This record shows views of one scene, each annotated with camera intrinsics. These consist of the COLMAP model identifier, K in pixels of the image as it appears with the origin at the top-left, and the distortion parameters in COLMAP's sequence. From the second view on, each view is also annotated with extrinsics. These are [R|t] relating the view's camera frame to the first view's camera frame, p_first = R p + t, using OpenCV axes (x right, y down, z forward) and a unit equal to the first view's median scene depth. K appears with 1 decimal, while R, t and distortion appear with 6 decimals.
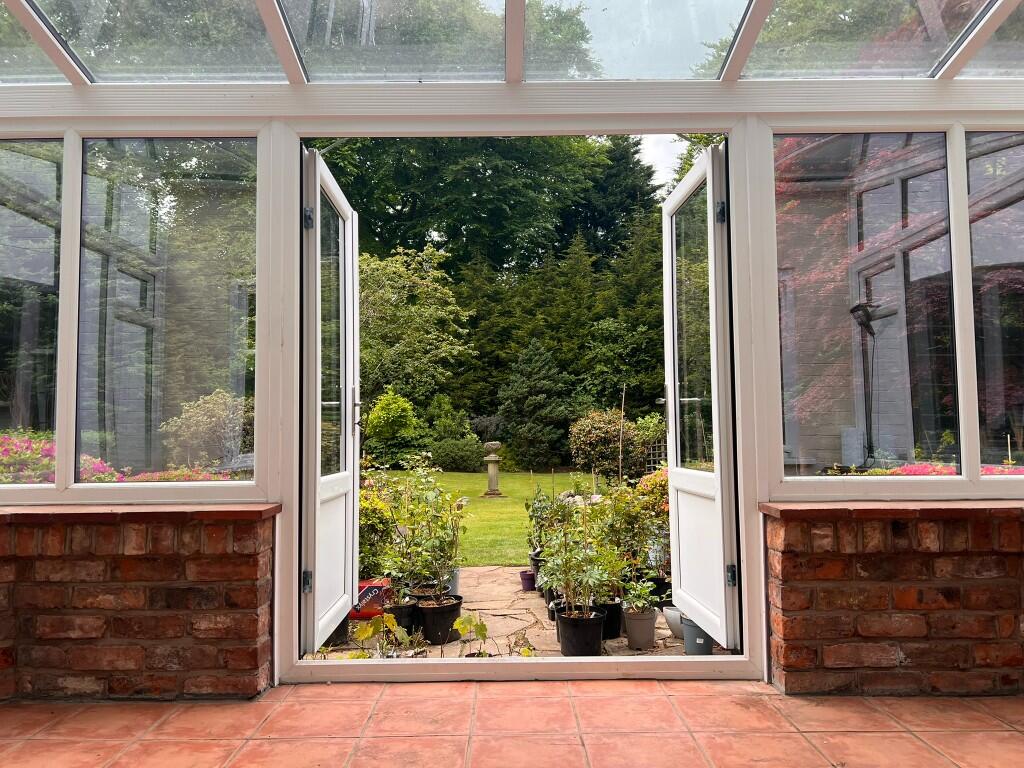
lens RADIAL K [[772.2, 0, 515.7], [0, 772.2, 384.6], [0, 0, 1]] dist [0.055620, -0.073476]
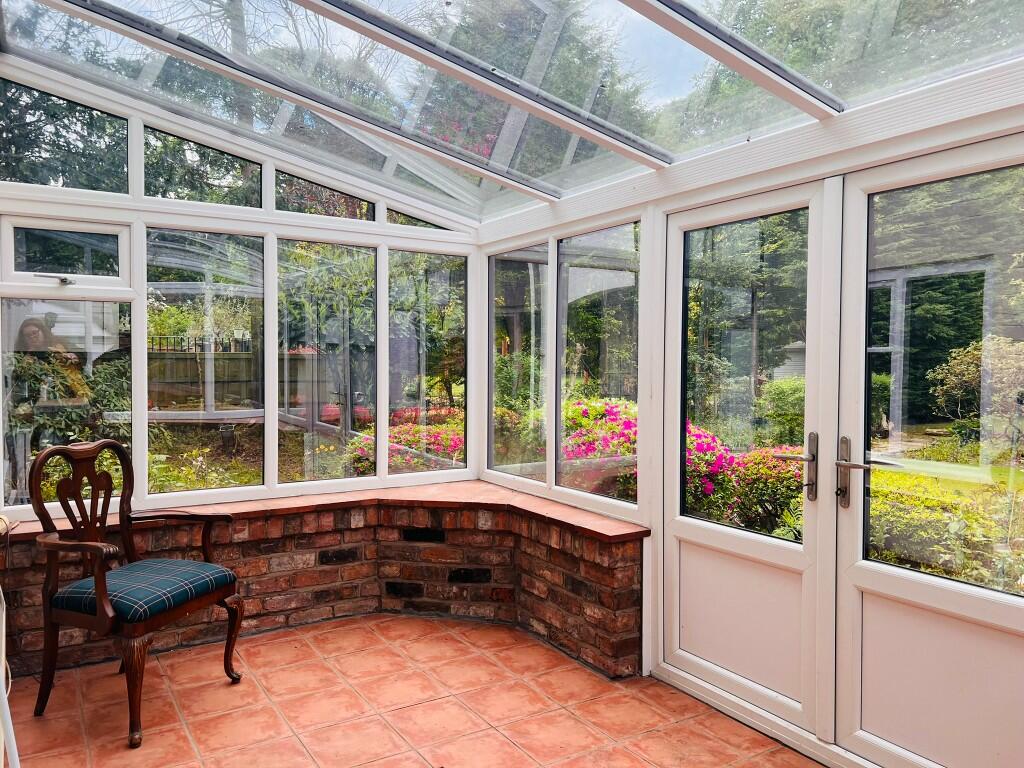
lens RADIAL K [[772.2, 0, 515.7], [0, 772.2, 384.6], [0, 0, 1]] dist [0.055620, -0.073476]
pose [[0.523770, 0.038994, -0.850967, 0.642514], [0.047716, 0.996040, 0.075011, -0.181144], [0.850522, -0.079893, 0.519836, 0.237753]]
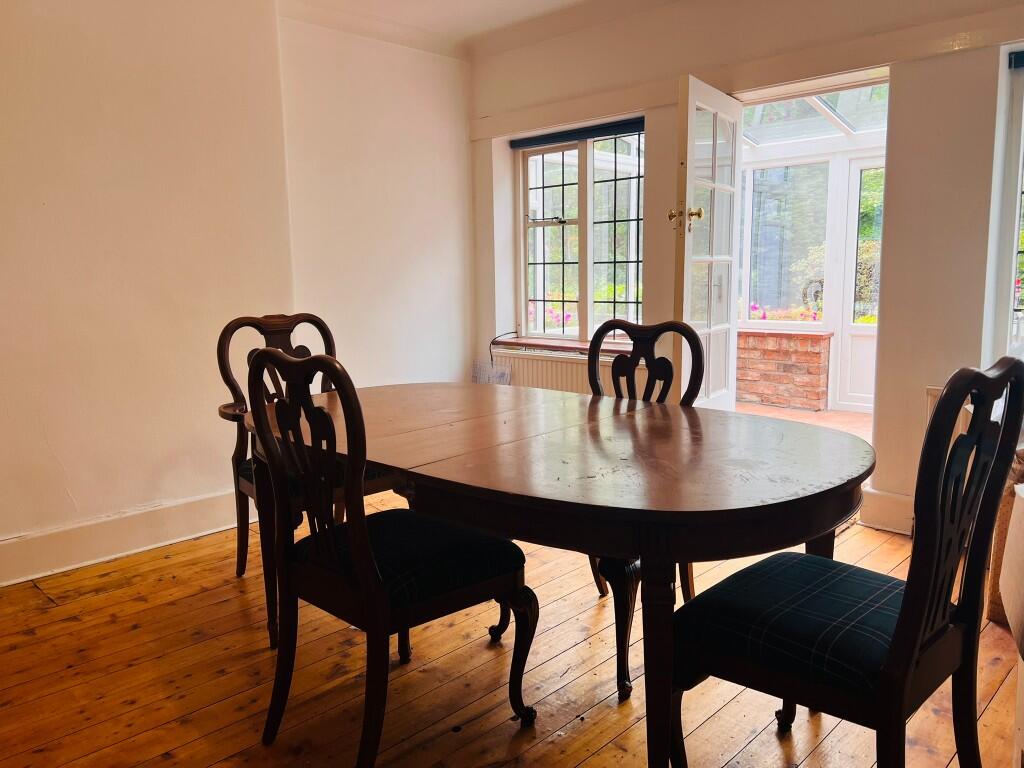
lens RADIAL K [[772.2, 0, 515.7], [0, 772.2, 384.6], [0, 0, 1]] dist [0.055620, -0.073476]
pose [[0.718888, 0.102945, -0.687461, 0.641495], [0.052983, 0.977981, 0.201855, -0.216619], [0.693104, -0.181535, 0.697604, -1.321132]]
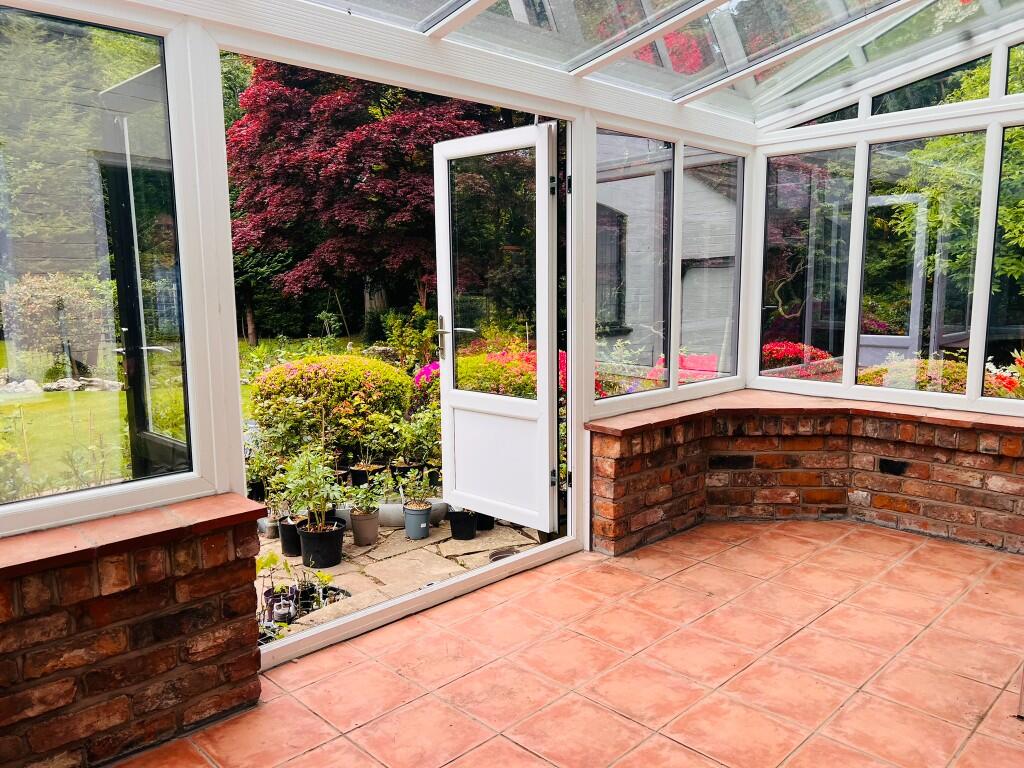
lens RADIAL K [[772.2, 0, 515.7], [0, 772.2, 384.6], [0, 0, 1]] dist [0.055620, -0.073476]
pose [[0.713955, -0.090079, 0.694374, -0.725532], [-0.048302, 0.982992, 0.177184, -0.148841], [-0.698524, -0.160041, 0.697460, 0.195073]]
